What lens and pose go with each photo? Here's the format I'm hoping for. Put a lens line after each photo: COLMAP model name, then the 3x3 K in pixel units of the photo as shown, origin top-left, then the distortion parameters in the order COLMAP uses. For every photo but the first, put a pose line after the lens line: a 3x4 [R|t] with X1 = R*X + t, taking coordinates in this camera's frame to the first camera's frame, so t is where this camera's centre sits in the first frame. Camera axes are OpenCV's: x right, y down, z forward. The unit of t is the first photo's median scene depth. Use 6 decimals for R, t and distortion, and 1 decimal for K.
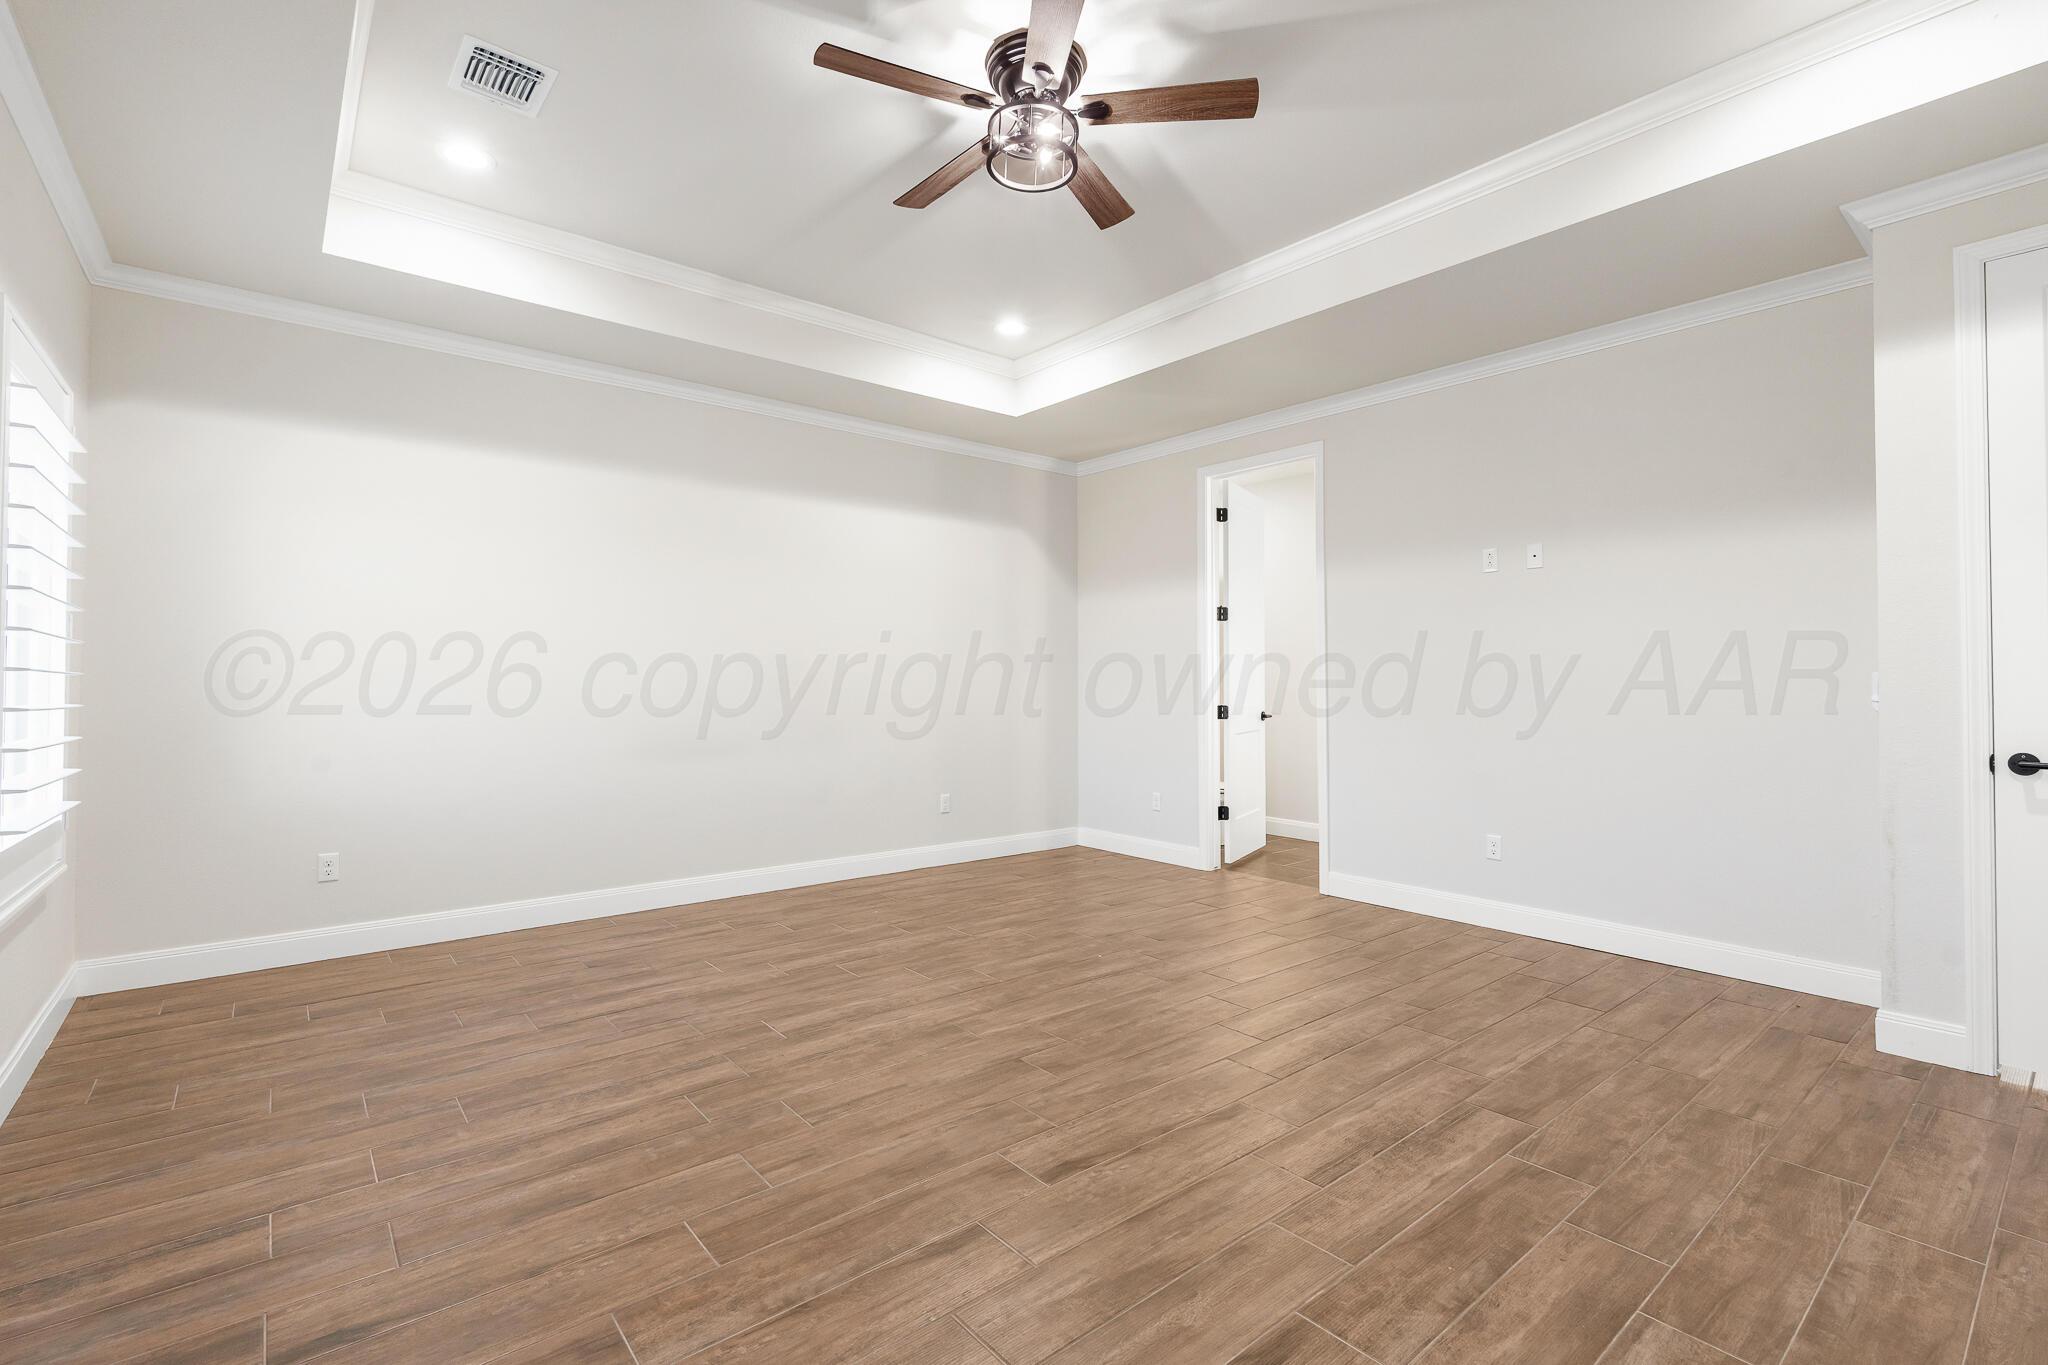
lens RADIAL K [[904.3, 0, 1016.3], [0, 904.3, 672.7], [0, 0, 1]] dist [-0.001681, -0.000636]
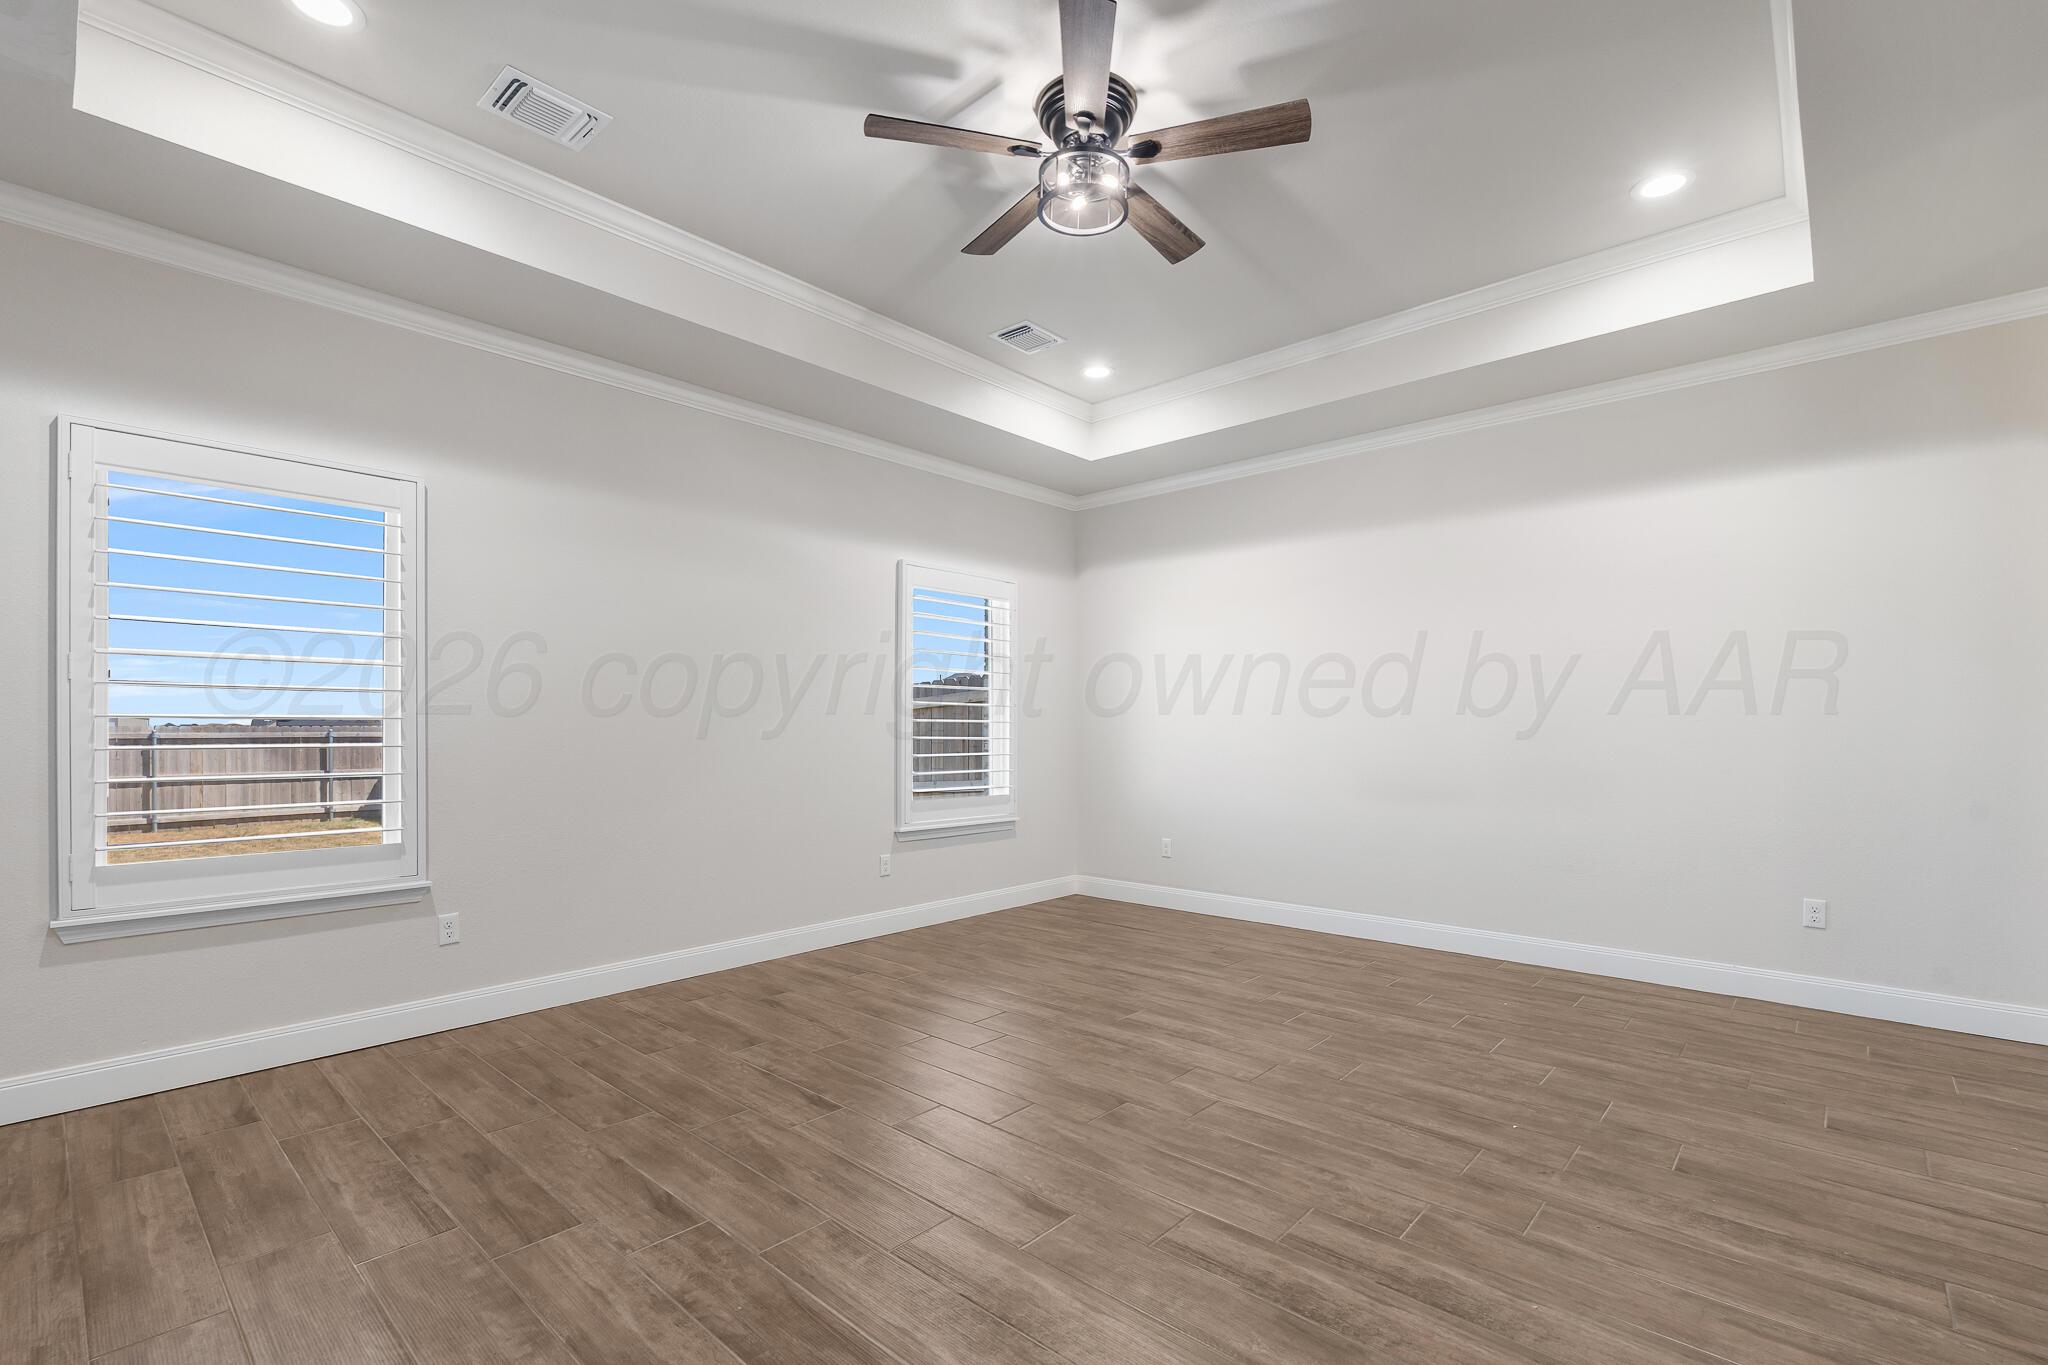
lens RADIAL K [[904.3, 0, 1034.4], [0, 904.3, 726.9], [0, 0, 1]] dist [-0.001681, -0.000636]
pose [[0.159398, -0.002276, -0.987212, 0.823229], [0.014006, 0.999902, -0.000044, 0.010847], [0.987115, -0.013820, 0.159414, 0.633624]]
